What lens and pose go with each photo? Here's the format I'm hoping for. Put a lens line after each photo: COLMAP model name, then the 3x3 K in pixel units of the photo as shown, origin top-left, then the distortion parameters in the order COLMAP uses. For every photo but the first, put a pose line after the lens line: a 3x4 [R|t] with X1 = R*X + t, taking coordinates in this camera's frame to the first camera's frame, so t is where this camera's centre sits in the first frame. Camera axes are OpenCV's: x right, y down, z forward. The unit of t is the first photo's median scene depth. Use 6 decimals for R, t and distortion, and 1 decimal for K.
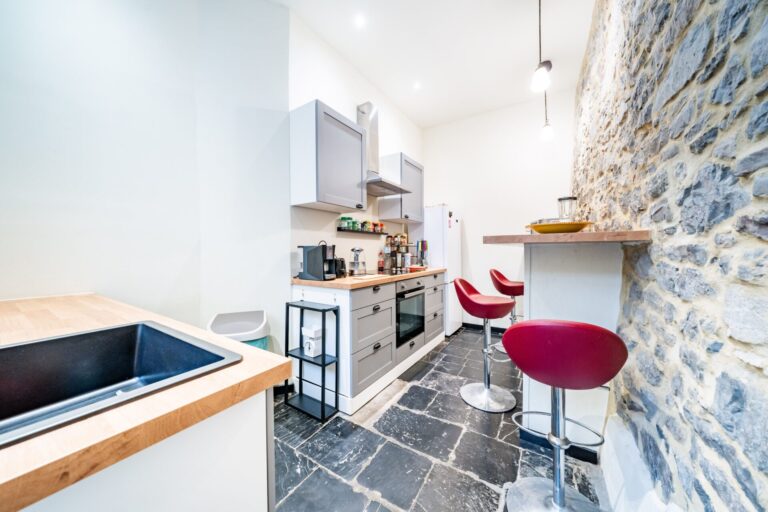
lens RADIAL K [[262.4, 0, 384.7], [0, 262.4, 253.5], [0, 0, 1]] dist [-0.001828, -0.000035]
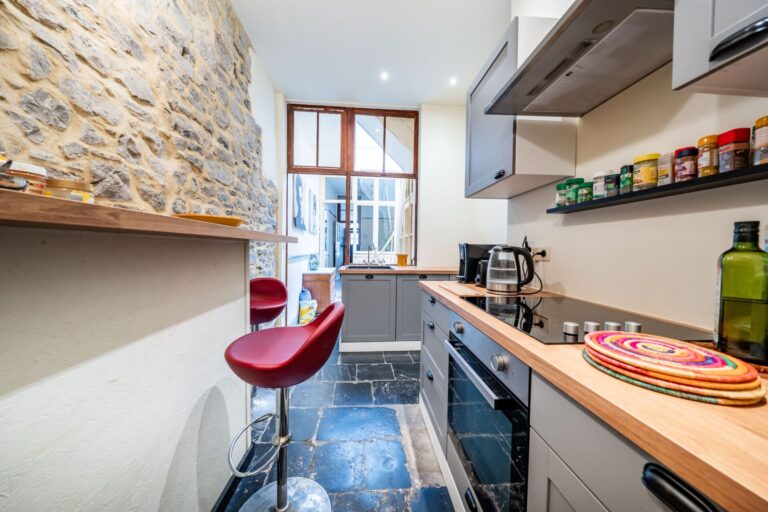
lens RADIAL K [[262.4, 0, 382.7], [0, 262.4, 255.4], [0, 0, 1]] dist [-0.001828, -0.000035]
pose [[-0.802986, 0.005409, -0.595973, 0.760197], [-0.014229, 0.999500, 0.028243, -0.021948], [0.595828, 0.031159, -0.802507, 2.152785]]
